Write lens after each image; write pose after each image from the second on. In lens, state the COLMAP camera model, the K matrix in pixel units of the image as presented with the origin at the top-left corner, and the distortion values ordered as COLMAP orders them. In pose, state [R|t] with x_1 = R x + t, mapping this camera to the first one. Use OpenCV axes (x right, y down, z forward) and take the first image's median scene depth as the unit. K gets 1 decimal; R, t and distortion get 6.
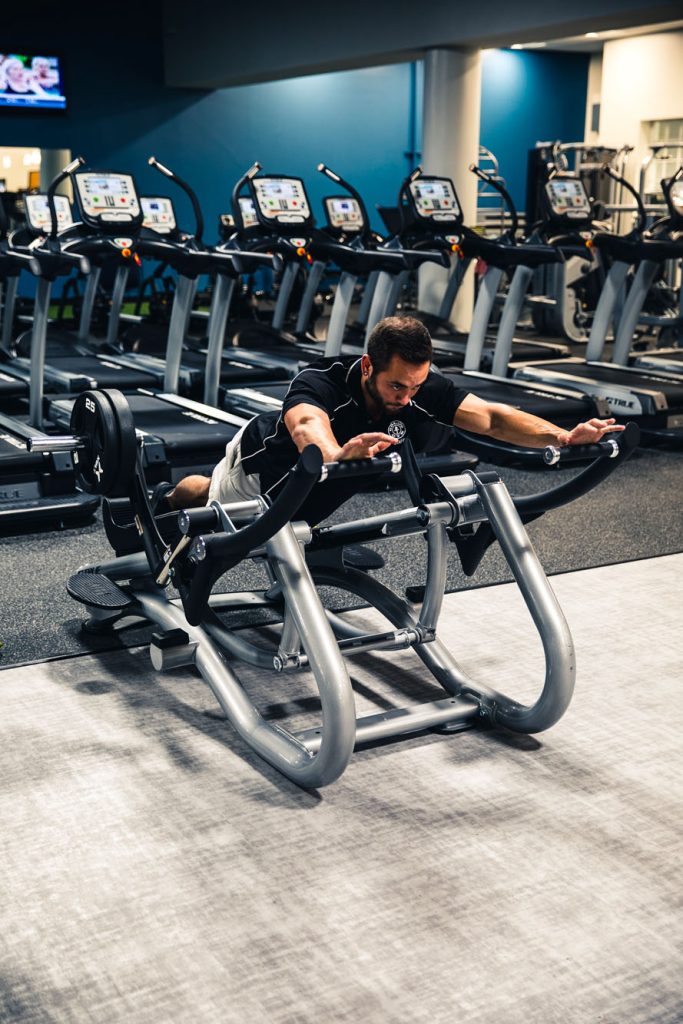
lens RADIAL K [[1312.6, 0, 325.1], [0, 1312.6, 518.3], [0, 0, 1]] dist [0.071506, 0.041111]
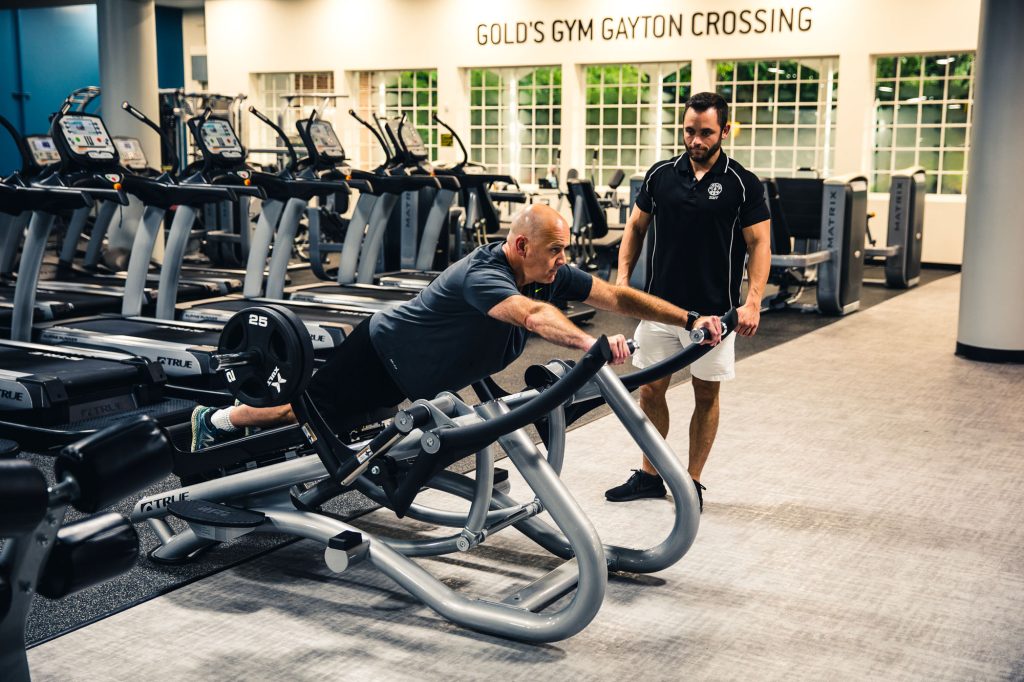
lens RADIAL K [[1262.6, 0, 512.0], [0, 1262.6, 341.0], [0, 0, 1]] dist [0.073807, -0.002355]
pose [[0.872572, -0.074725, 0.482737, -0.227940], [0.114831, 0.991915, -0.054021, 0.001562], [-0.474797, 0.102570, 0.874098, 0.017765]]
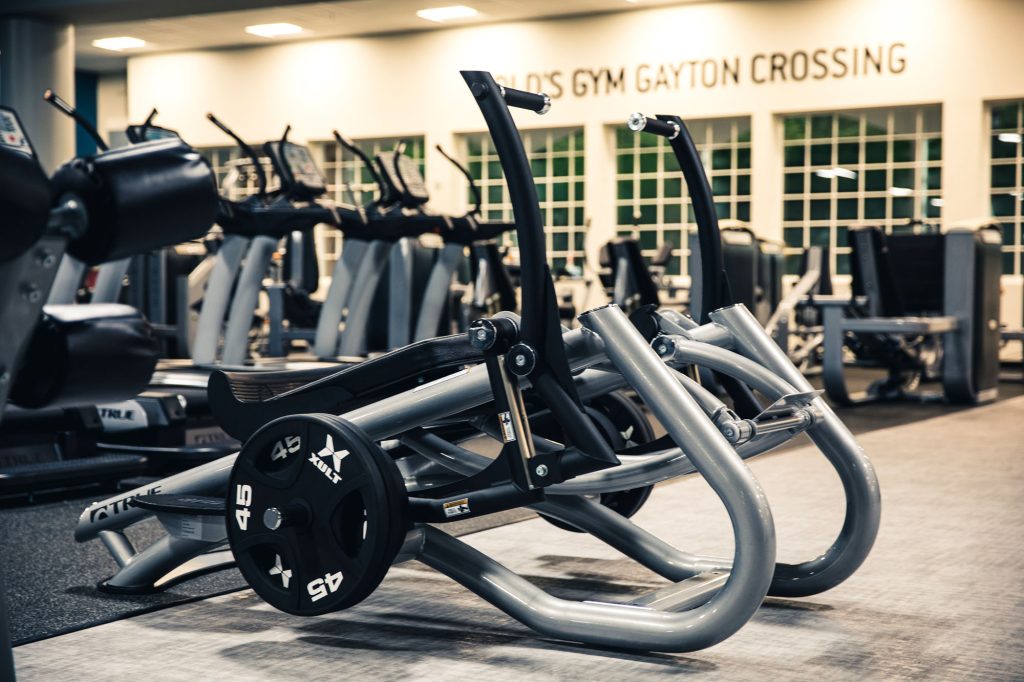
lens RADIAL K [[1609.0, 0, 512.0], [0, 1609.0, 341.0], [0, 0, 1]] dist [0.155831, 0.043995]
pose [[0.868073, -0.020202, 0.496025, -0.242976], [0.121829, 0.977286, -0.173404, 0.074558], [-0.481256, 0.210958, 0.850817, 0.080298]]
